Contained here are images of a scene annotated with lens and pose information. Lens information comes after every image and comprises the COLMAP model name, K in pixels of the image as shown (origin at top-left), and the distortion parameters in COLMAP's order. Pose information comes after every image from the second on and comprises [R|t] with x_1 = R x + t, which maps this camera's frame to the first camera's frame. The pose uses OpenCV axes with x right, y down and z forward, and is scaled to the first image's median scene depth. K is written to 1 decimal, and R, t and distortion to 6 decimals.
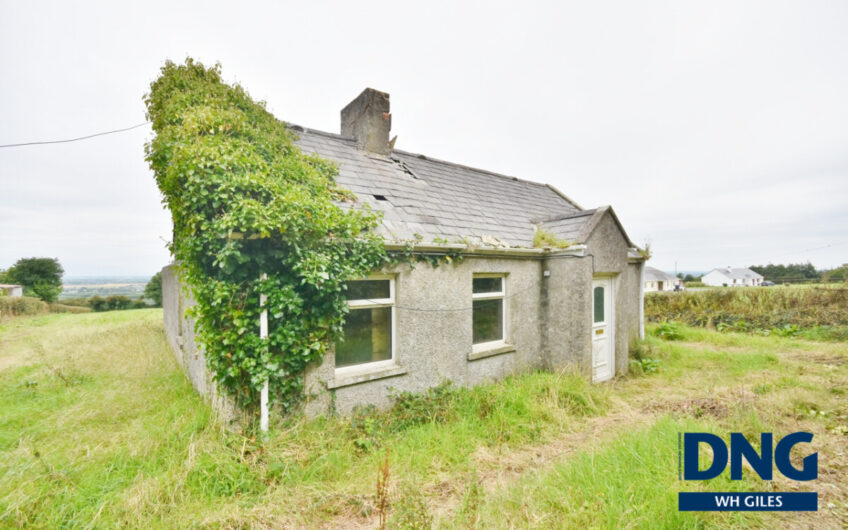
lens RADIAL K [[367.7, 0, 424.0], [0, 367.7, 265.0], [0, 0, 1]] dist [0.016516, -0.017228]
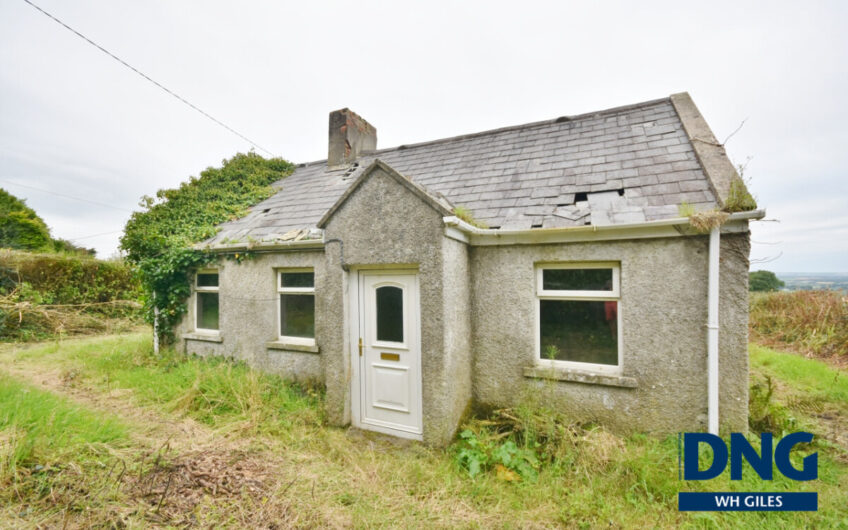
lens RADIAL K [[367.7, 0, 424.0], [0, 367.7, 265.0], [0, 0, 1]] dist [0.016516, -0.017228]
pose [[0.440800, -0.019641, -0.897390, 1.101548], [0.023674, 0.999667, -0.010251, 0.029754], [0.897293, -0.016727, 0.441118, 0.786111]]
